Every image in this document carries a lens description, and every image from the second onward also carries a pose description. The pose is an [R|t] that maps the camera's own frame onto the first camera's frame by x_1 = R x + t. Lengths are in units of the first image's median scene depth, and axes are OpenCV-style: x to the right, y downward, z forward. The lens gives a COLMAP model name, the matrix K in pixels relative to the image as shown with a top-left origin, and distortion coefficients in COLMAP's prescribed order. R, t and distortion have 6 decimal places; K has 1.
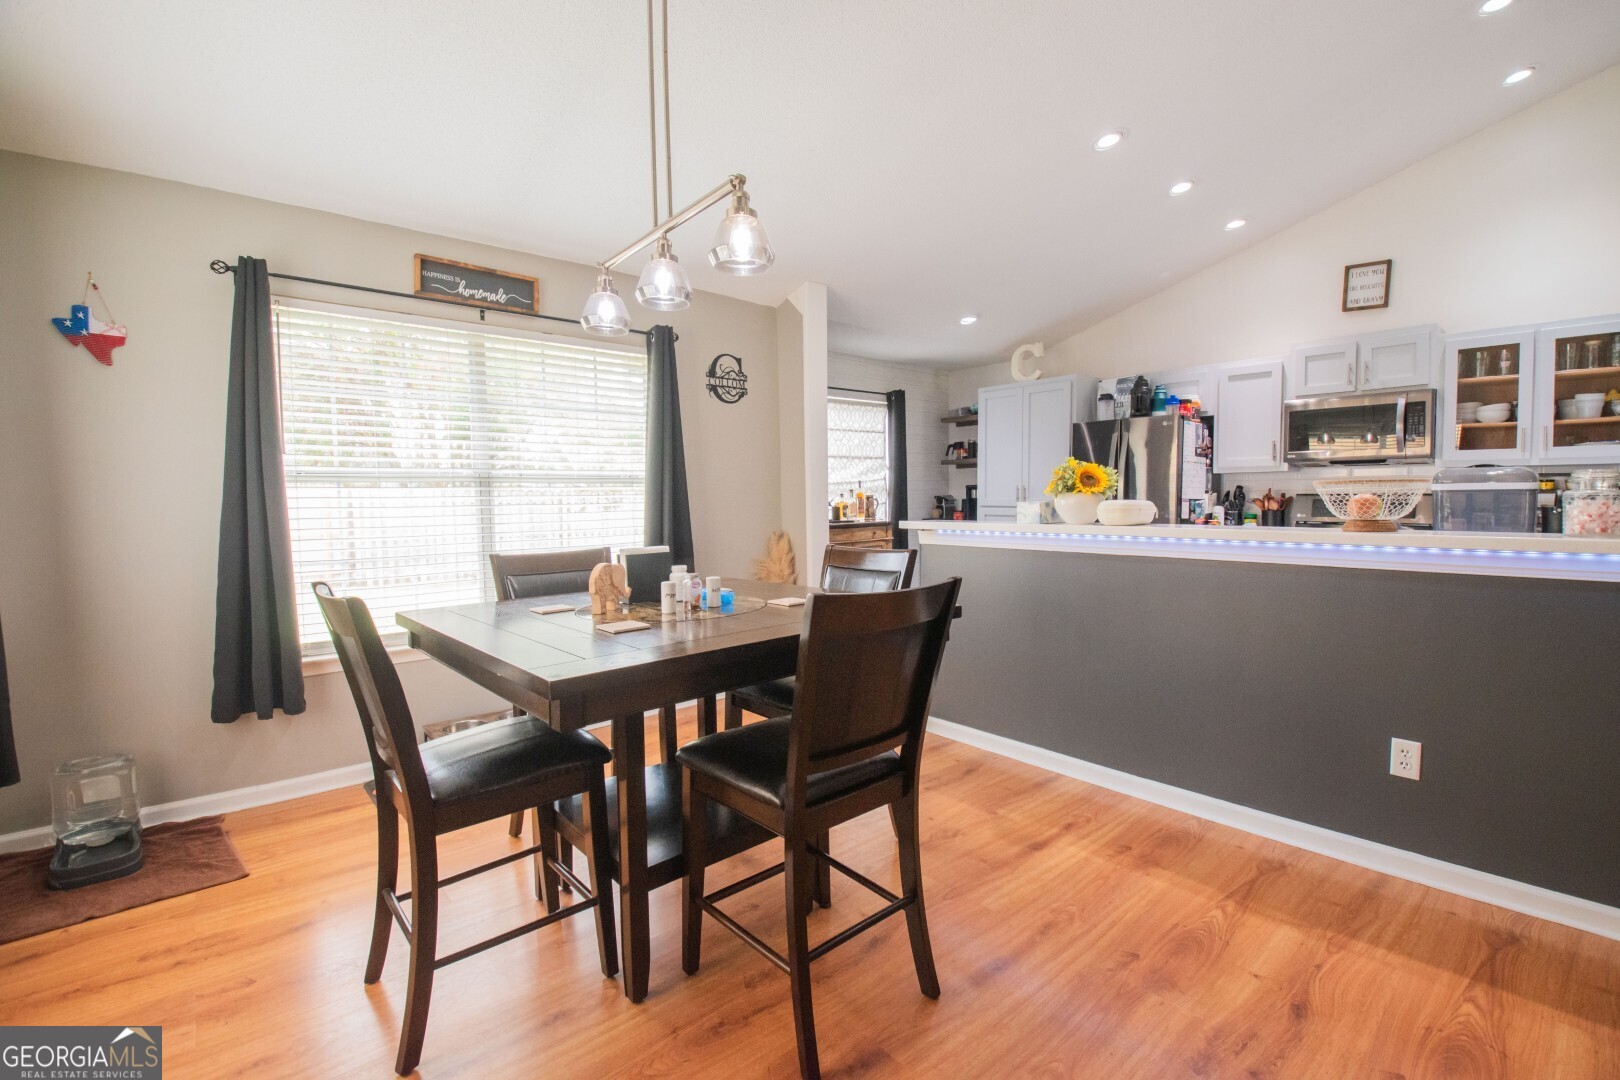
lens RADIAL K [[725.2, 0, 819.8], [0, 725.2, 535.7], [0, 0, 1]] dist [0.002073, -0.016713]
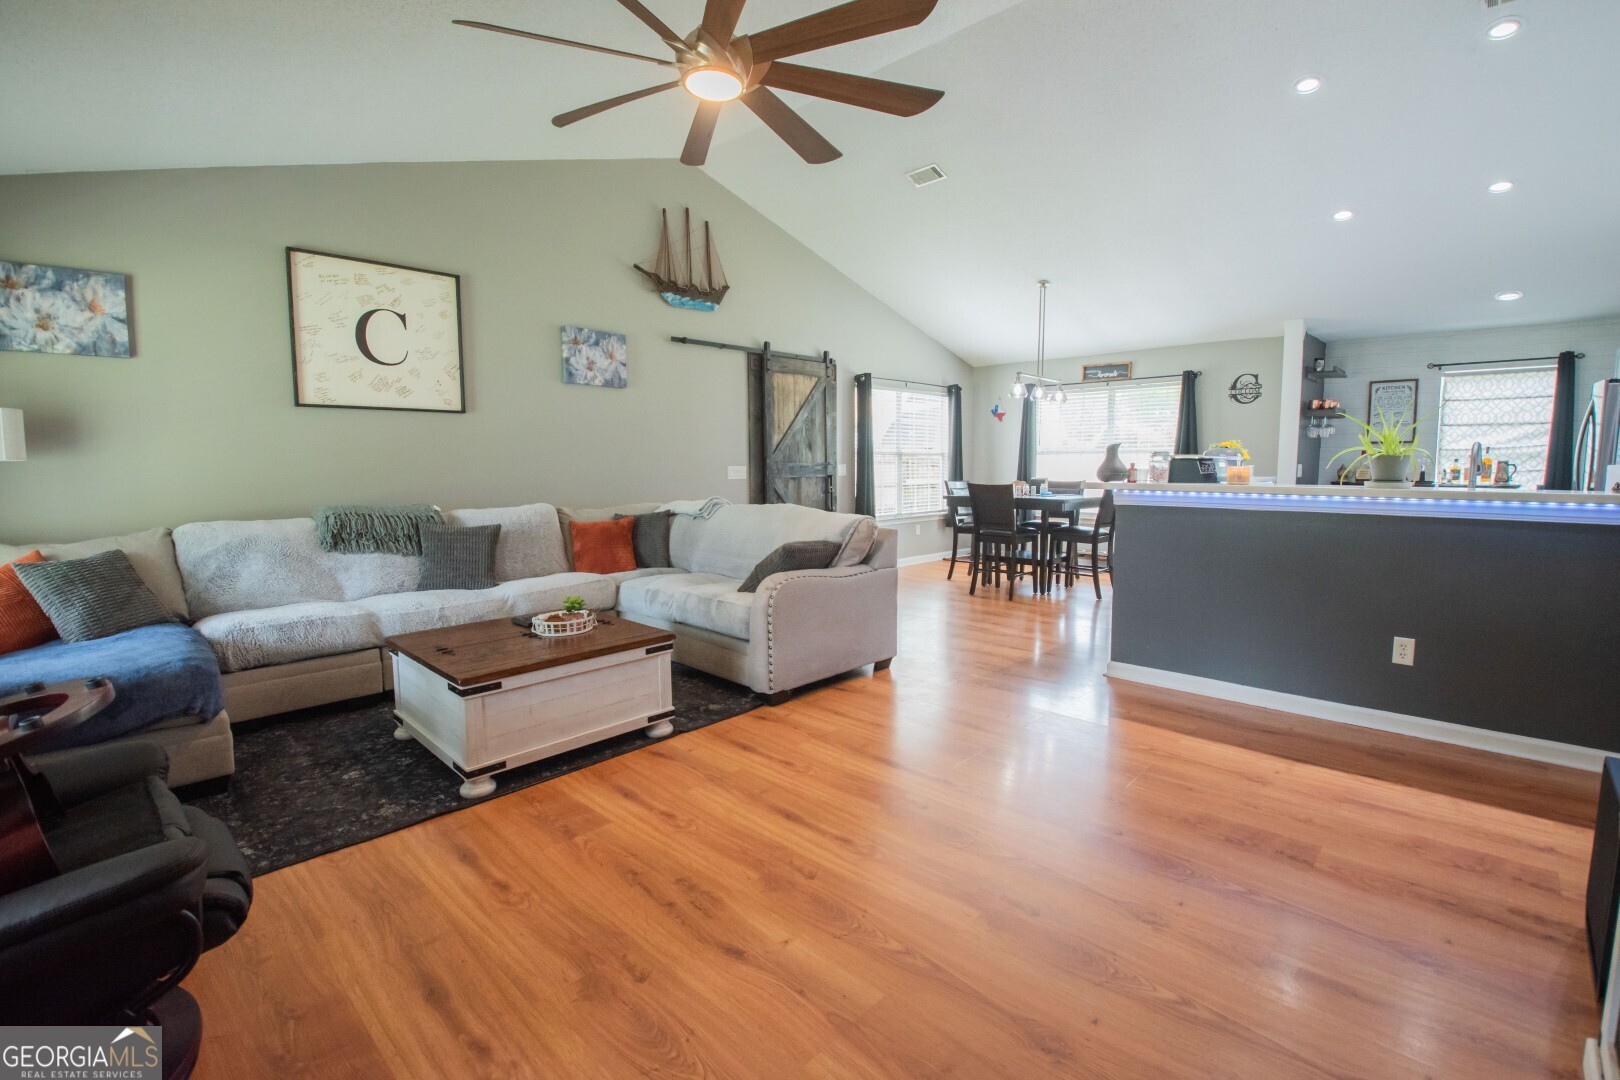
lens RADIAL K [[725.2, 0, 816.5], [0, 725.2, 532.1], [0, 0, 1]] dist [0.002073, -0.016713]
pose [[0.092066, 0.104817, -0.990221, 1.646207], [-0.051037, 0.993634, 0.100433, -0.008469], [0.994444, 0.041292, 0.096829, -0.141872]]
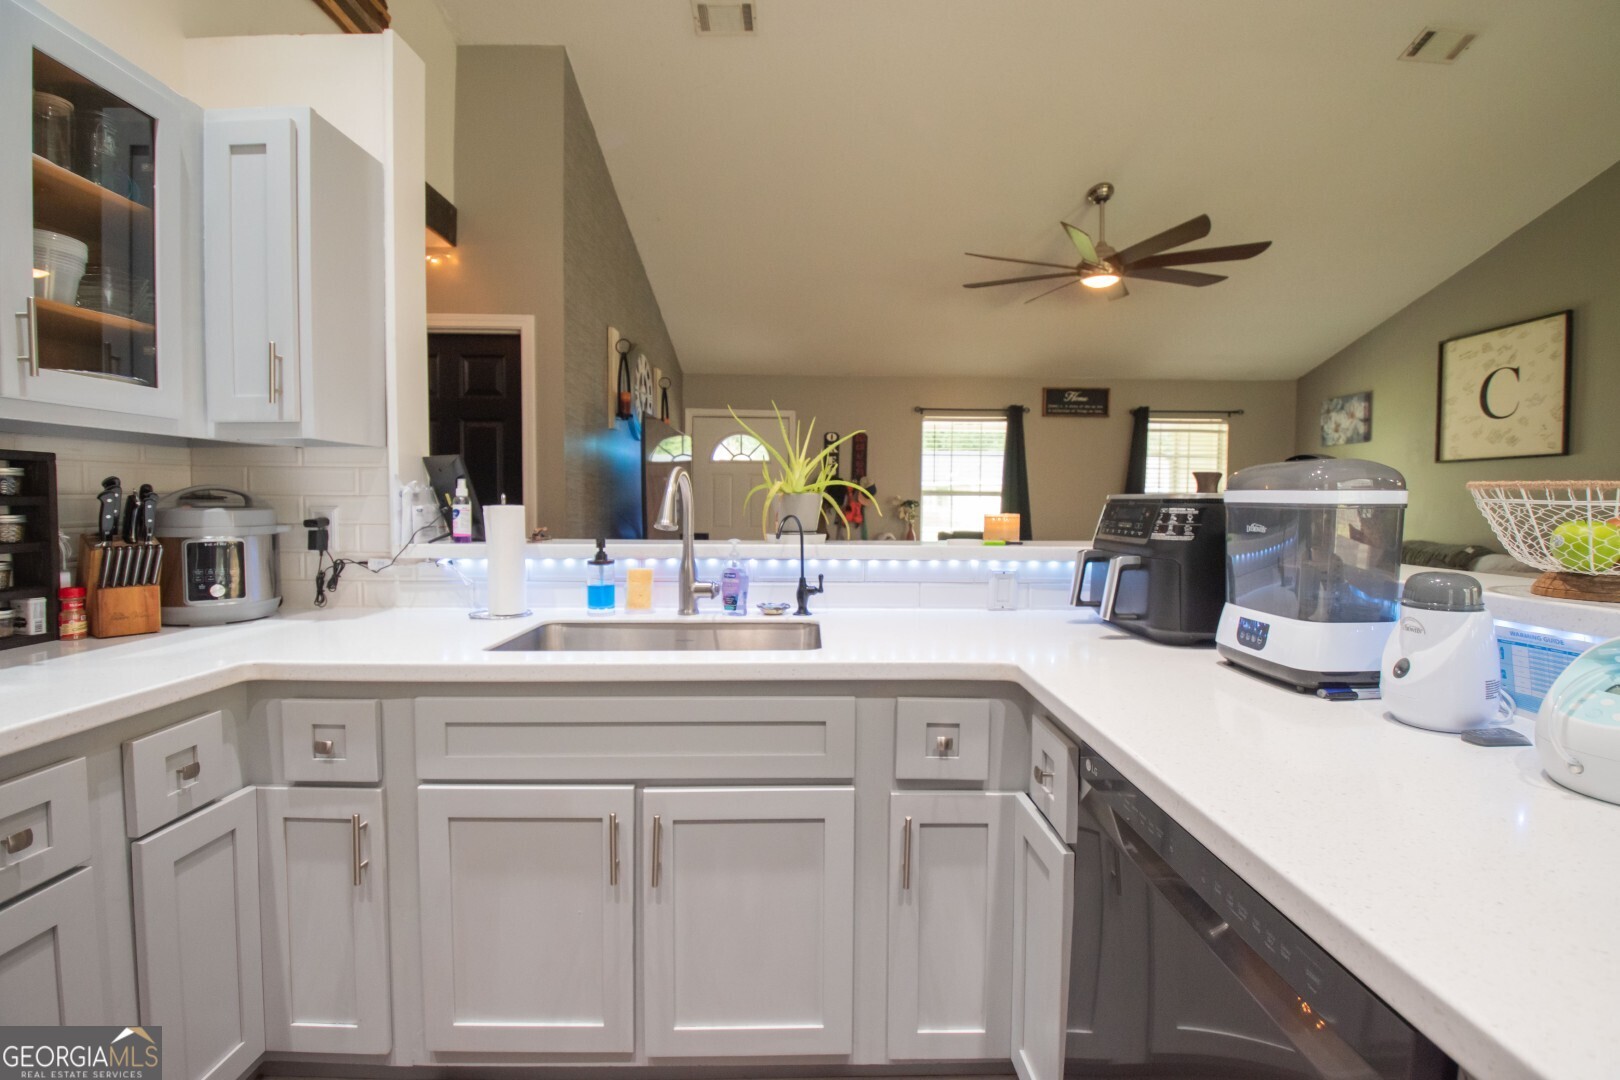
lens RADIAL K [[725.2, 0, 819.4], [0, 725.2, 528.6], [0, 0, 1]] dist [0.002073, -0.016713]
pose [[-0.765583, -0.020702, 0.643004, 0.515991], [0.032834, 0.996922, 0.071191, -0.058210], [-0.642499, 0.075615, -0.762547, 0.995741]]
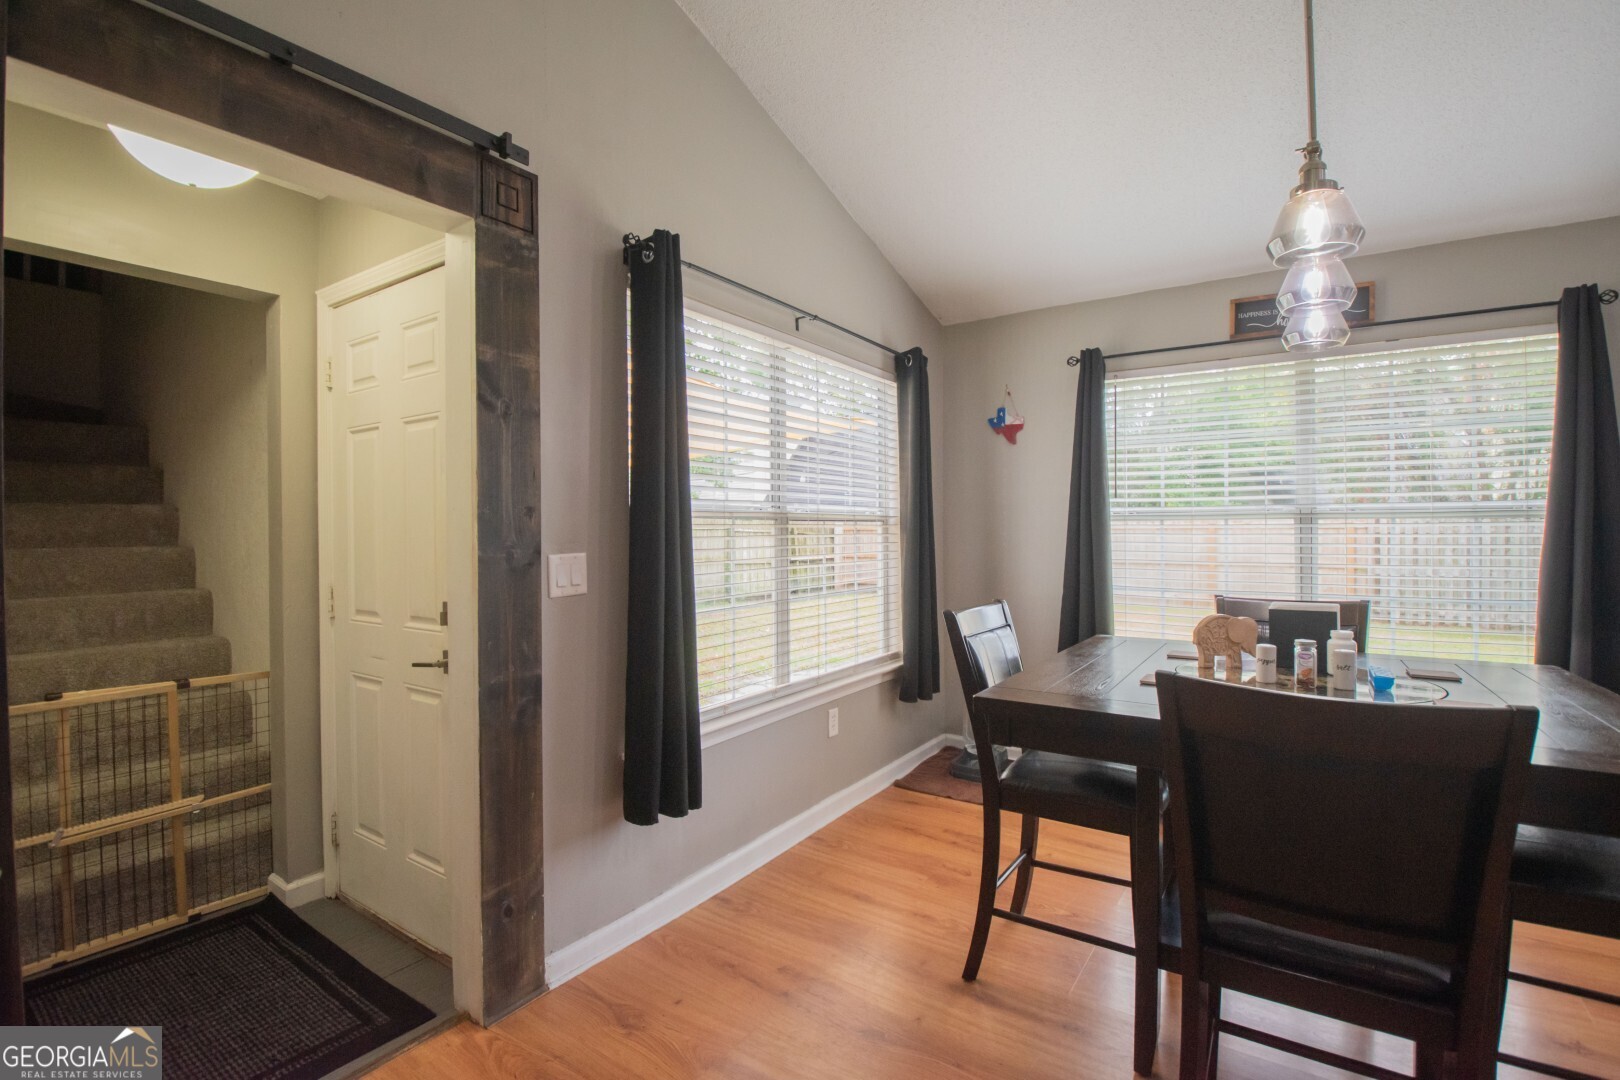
lens RADIAL K [[725.2, 0, 814.1], [0, 725.2, 539.9], [0, 0, 1]] dist [0.002073, -0.016713]
pose [[0.247544, 0.025522, -0.968540, 0.256735], [-0.051917, 0.998566, 0.013044, -0.023841], [0.967485, 0.047055, 0.248515, 0.148677]]
